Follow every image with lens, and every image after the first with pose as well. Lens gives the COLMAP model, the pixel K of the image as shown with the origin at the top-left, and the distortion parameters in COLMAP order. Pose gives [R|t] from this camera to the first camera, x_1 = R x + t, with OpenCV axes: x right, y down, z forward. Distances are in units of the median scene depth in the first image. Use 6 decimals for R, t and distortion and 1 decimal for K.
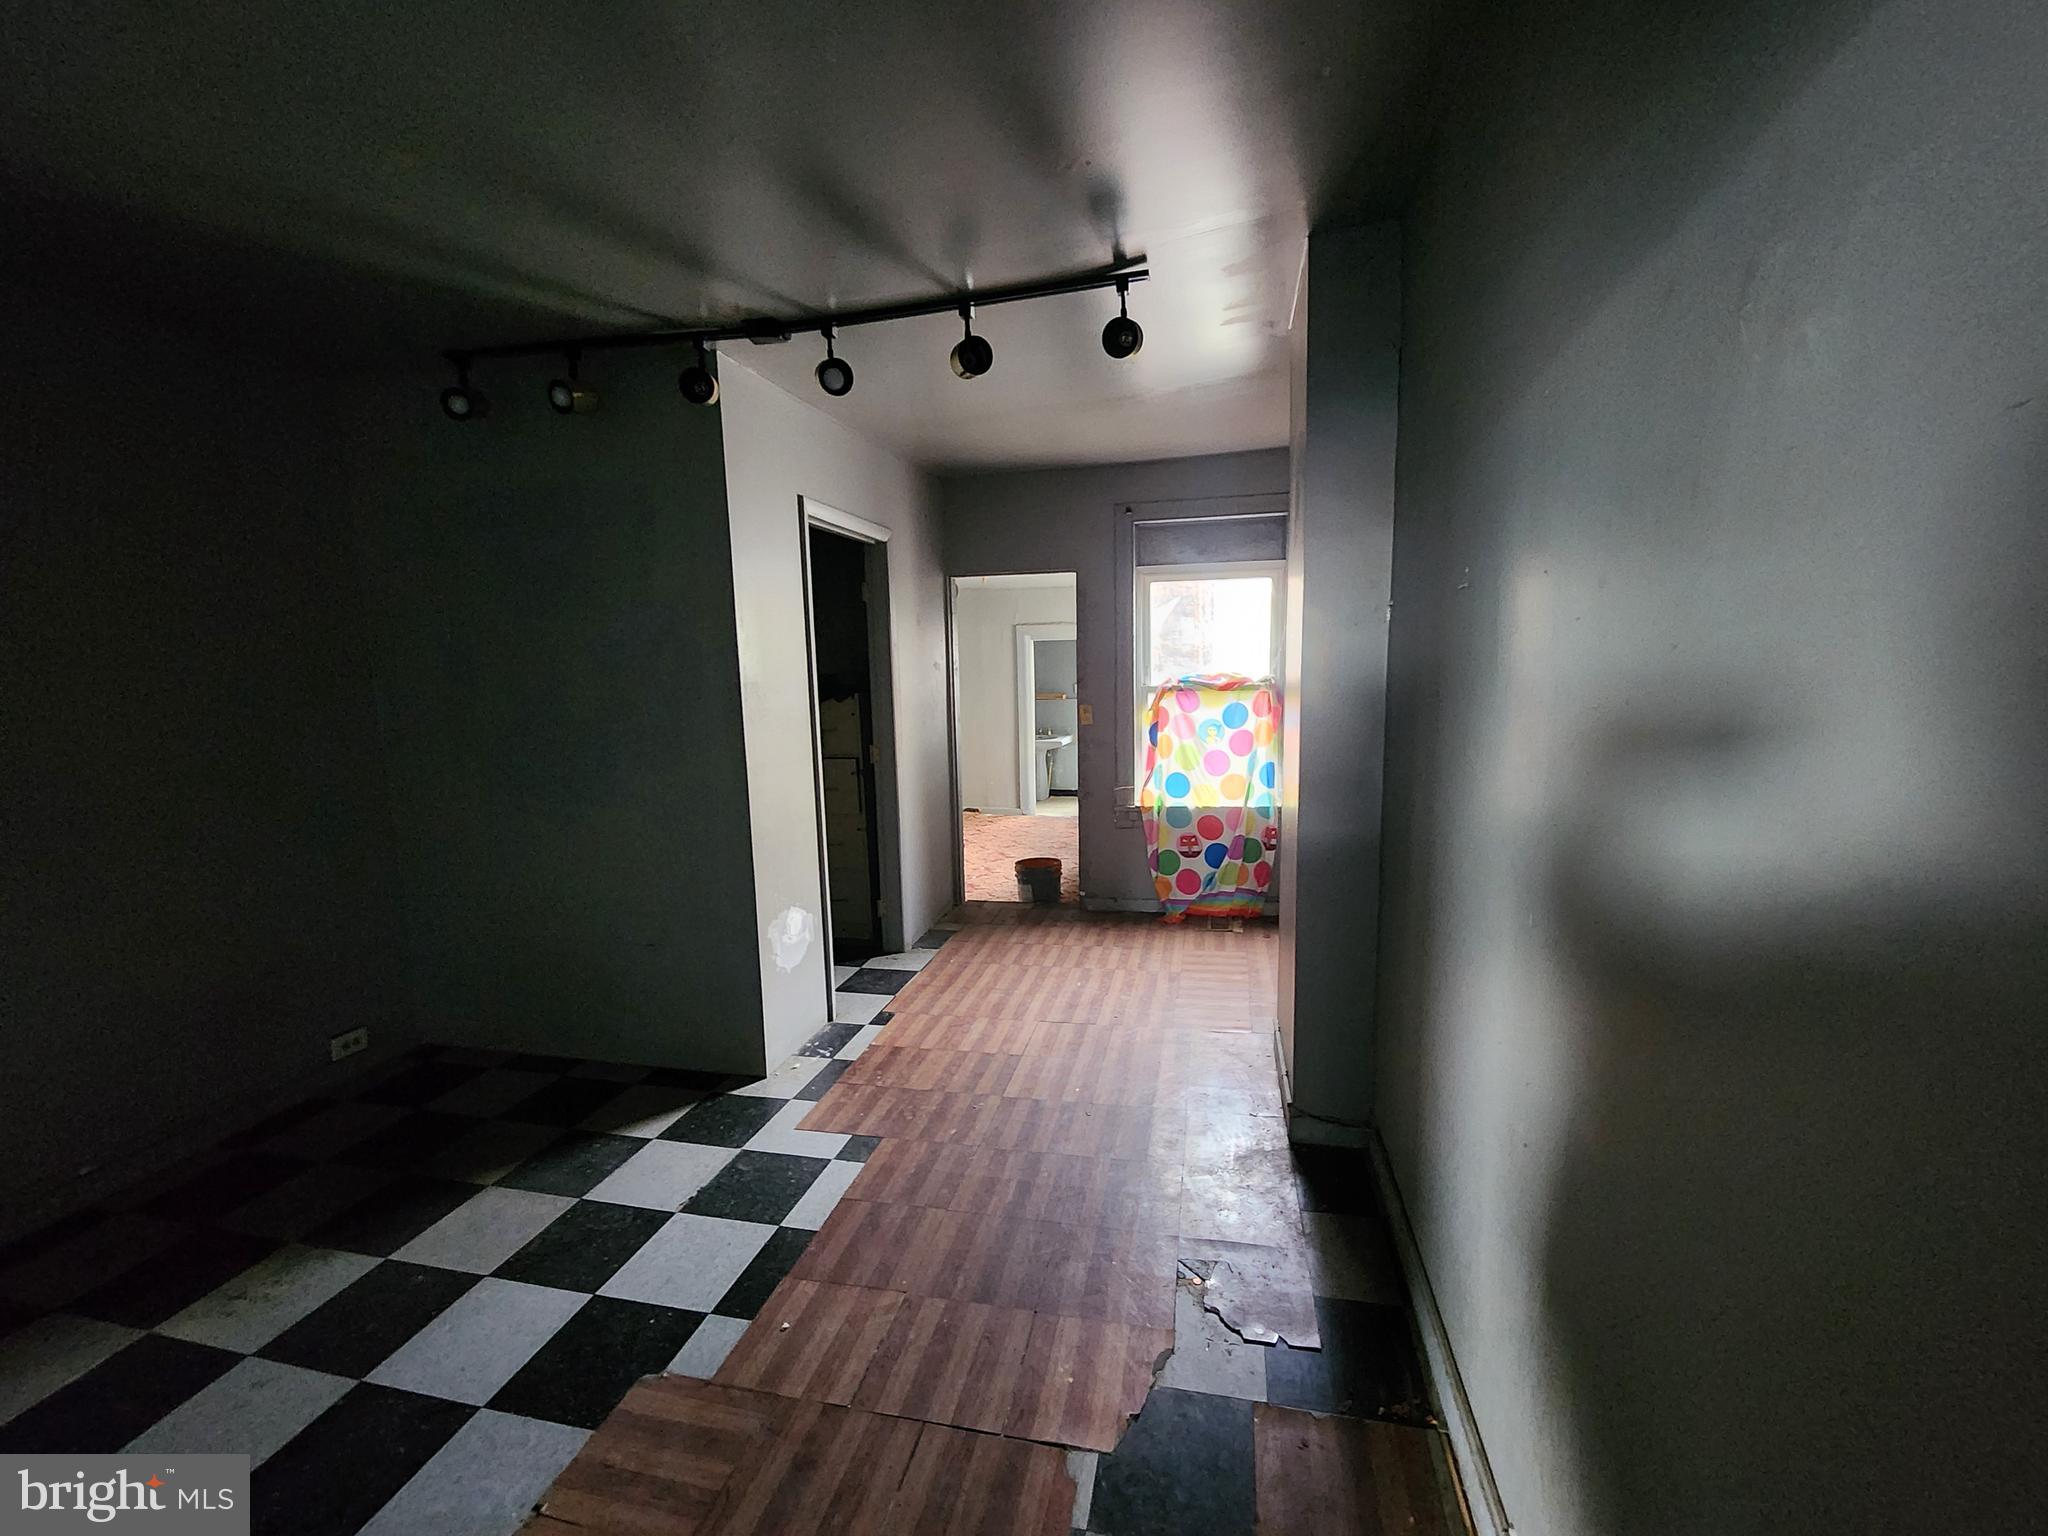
lens RADIAL K [[840.8, 0, 1032.5], [0, 840.8, 771.4], [0, 0, 1]] dist [-0.004739, 0.003772]
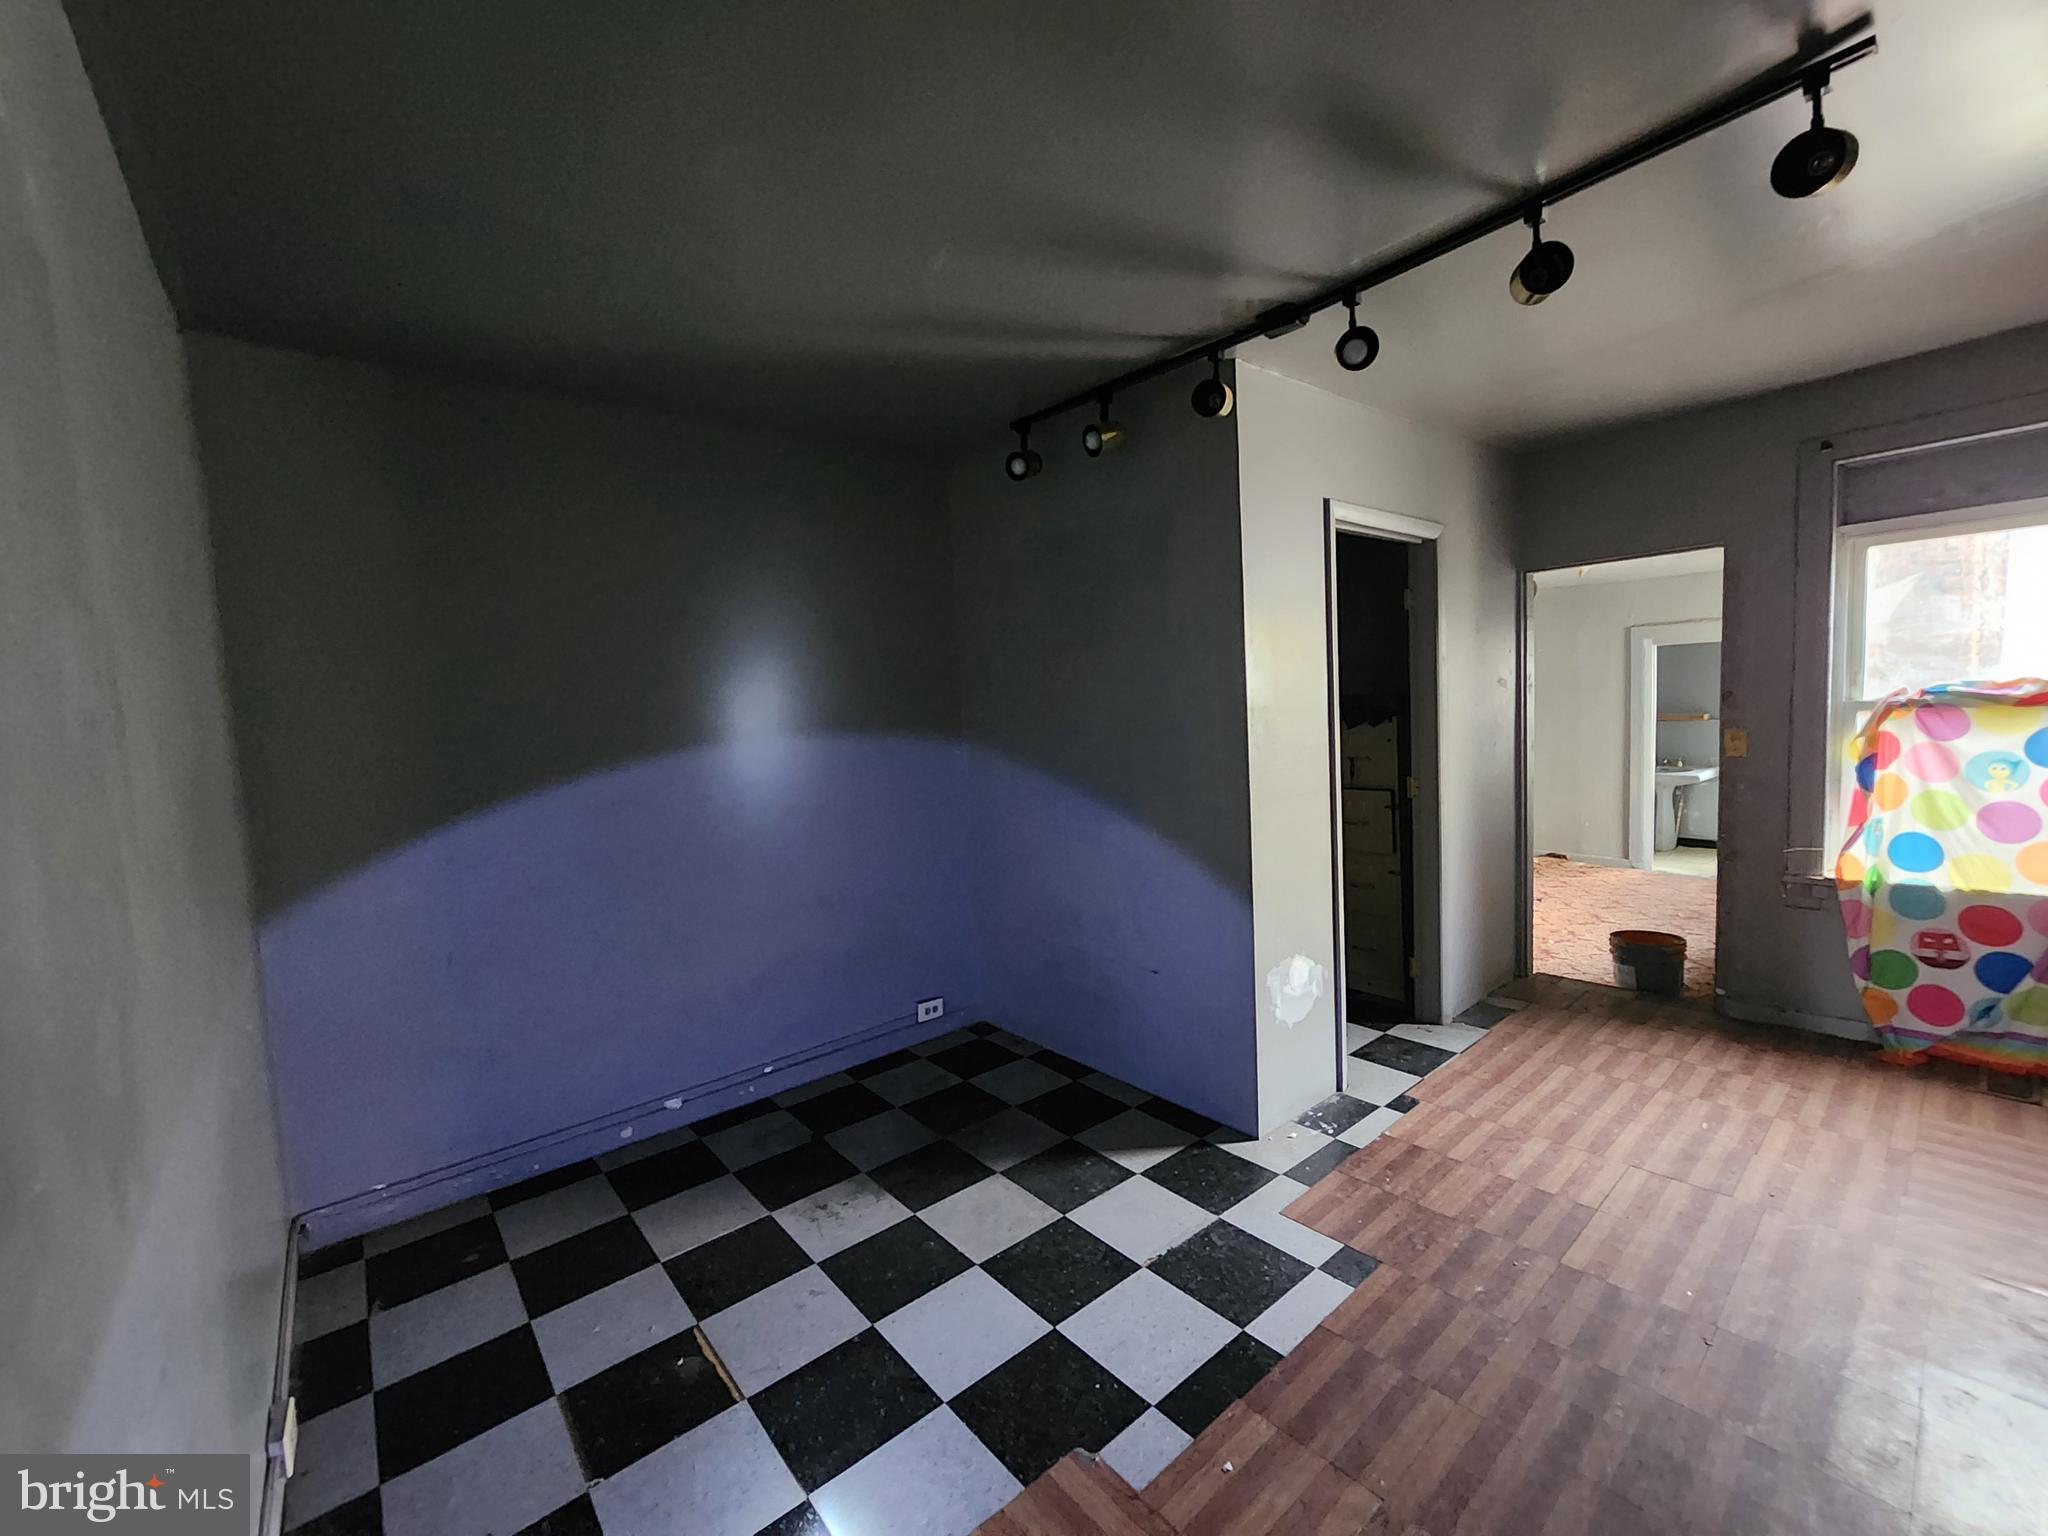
lens RADIAL K [[840.8, 0, 1032.5], [0, 840.8, 771.4], [0, 0, 1]] dist [-0.004739, 0.003772]
pose [[0.800703, 0.028542, -0.598381, 0.019717], [-0.044396, 0.998945, -0.011758, -0.012009], [0.597414, 0.035980, 0.801125, 0.105980]]
